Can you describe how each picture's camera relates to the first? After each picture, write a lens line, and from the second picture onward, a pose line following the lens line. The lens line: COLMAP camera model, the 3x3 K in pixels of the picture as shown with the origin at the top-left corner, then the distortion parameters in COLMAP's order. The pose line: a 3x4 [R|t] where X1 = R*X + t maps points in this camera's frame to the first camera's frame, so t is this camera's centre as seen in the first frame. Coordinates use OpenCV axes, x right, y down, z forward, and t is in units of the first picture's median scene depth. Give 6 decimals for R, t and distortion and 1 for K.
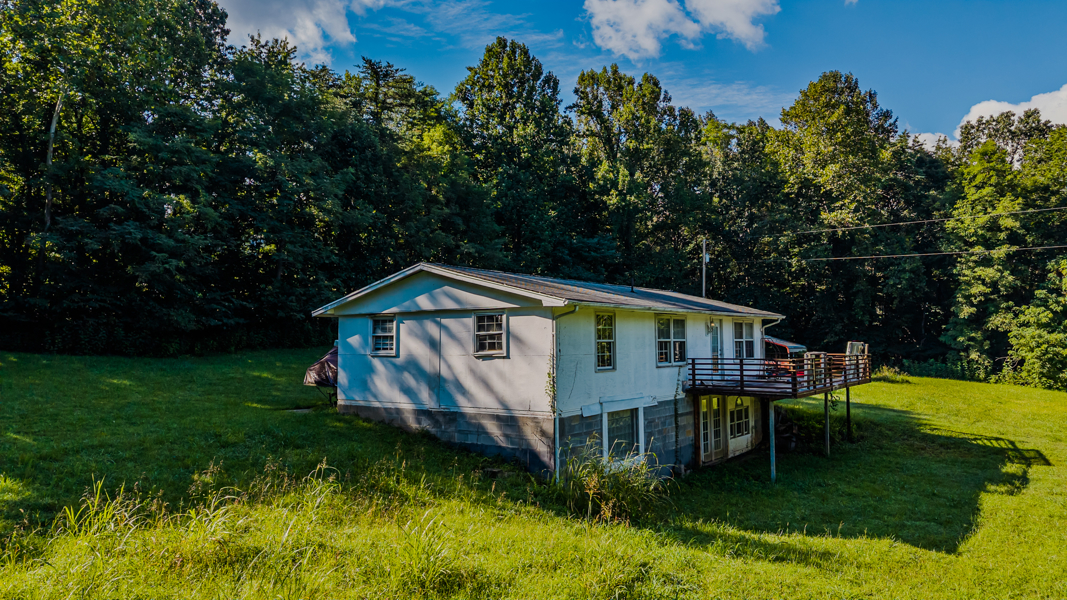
lens RADIAL K [[705.7, 0, 532.3], [0, 705.7, 299.9], [0, 0, 1]] dist [-0.000148, -0.004873]
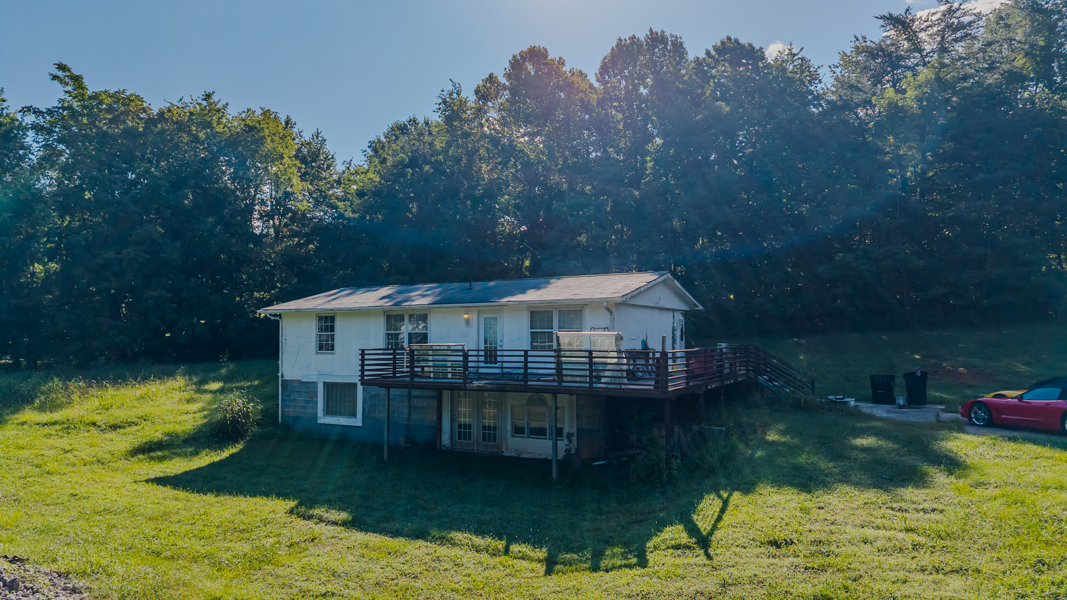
lens RADIAL K [[705.7, 0, 534.5], [0, 705.7, 295.0], [0, 0, 1]] dist [-0.000148, -0.004873]
pose [[0.159800, -0.056776, -0.985515, 0.556999], [0.067546, 0.996634, -0.046465, 0.026269], [0.984836, -0.059142, 0.163097, 0.409216]]
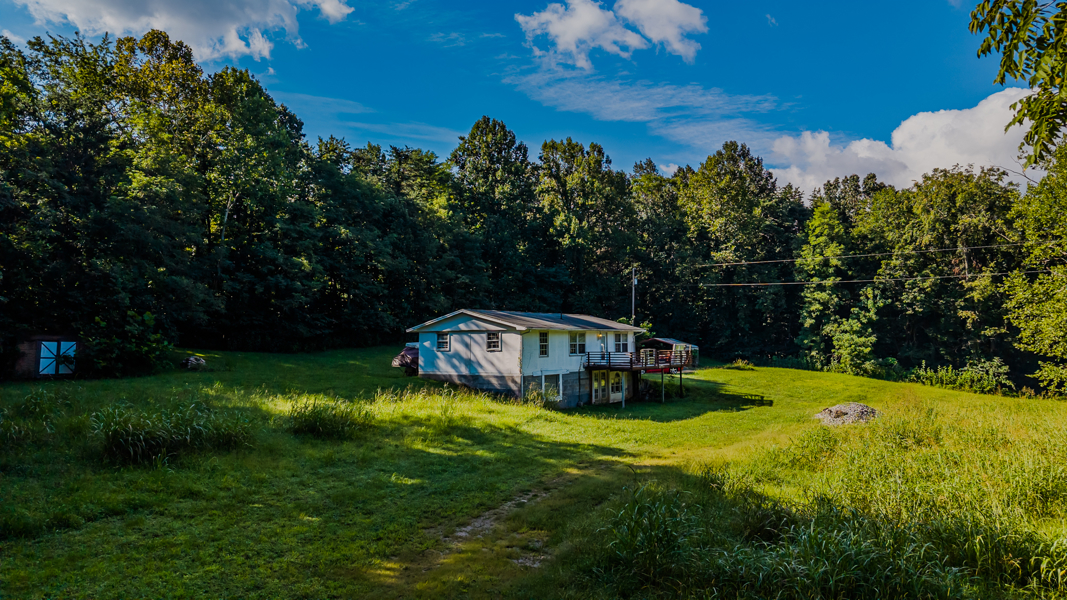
lens RADIAL K [[705.7, 0, 530.0], [0, 705.7, 299.7], [0, 0, 1]] dist [-0.000148, -0.004873]
pose [[0.999354, 0.001975, 0.035887, -0.007670], [-0.001948, 0.999998, -0.000787, -0.028605], [-0.035889, 0.000717, 0.999356, -0.439753]]
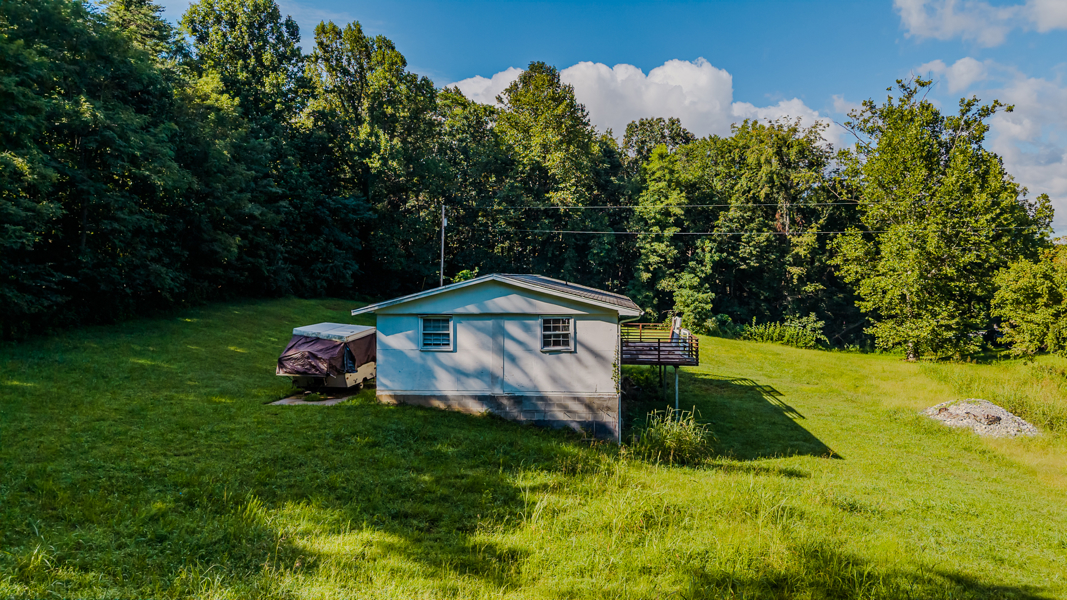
lens RADIAL K [[705.7, 0, 537.0], [0, 705.7, 293.1], [0, 0, 1]] dist [-0.000148, -0.004873]
pose [[0.854158, -0.006512, 0.519973, -0.247178], [-0.034239, 0.997047, 0.068732, -0.036328], [-0.518885, -0.076511, 0.851413, -0.015525]]
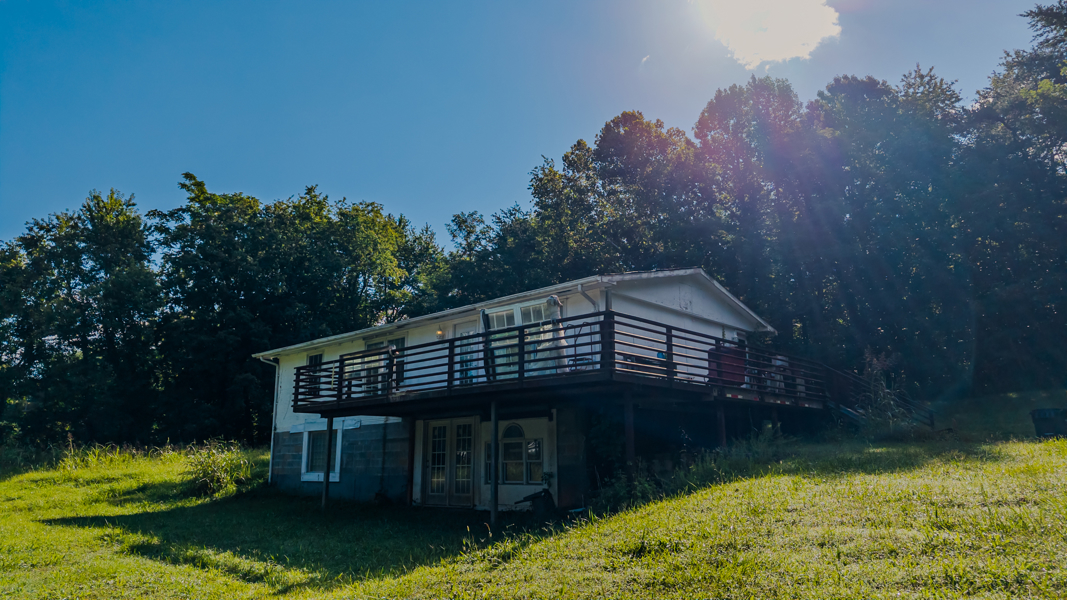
lens RADIAL K [[705.7, 0, 537.5], [0, 705.7, 295.0], [0, 0, 1]] dist [-0.000148, -0.004873]
pose [[-0.076613, -0.230917, -0.969953, 0.458999], [0.072839, 0.968916, -0.236423, 0.085315], [0.994397, -0.088763, -0.057411, 0.509778]]
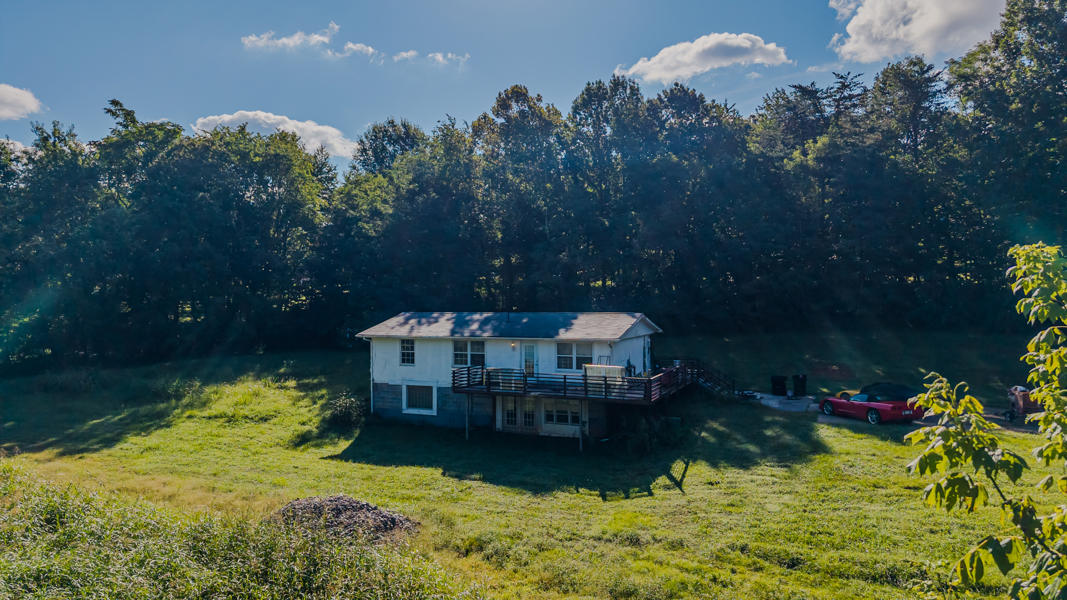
lens RADIAL K [[705.7, 0, 529.5], [0, 705.7, 297.3], [0, 0, 1]] dist [-0.000148, -0.004873]
pose [[0.240621, 0.004716, -0.970608, 0.771542], [0.069119, 0.997366, 0.021981, -0.043133], [0.968155, -0.072377, 0.239661, 0.294995]]
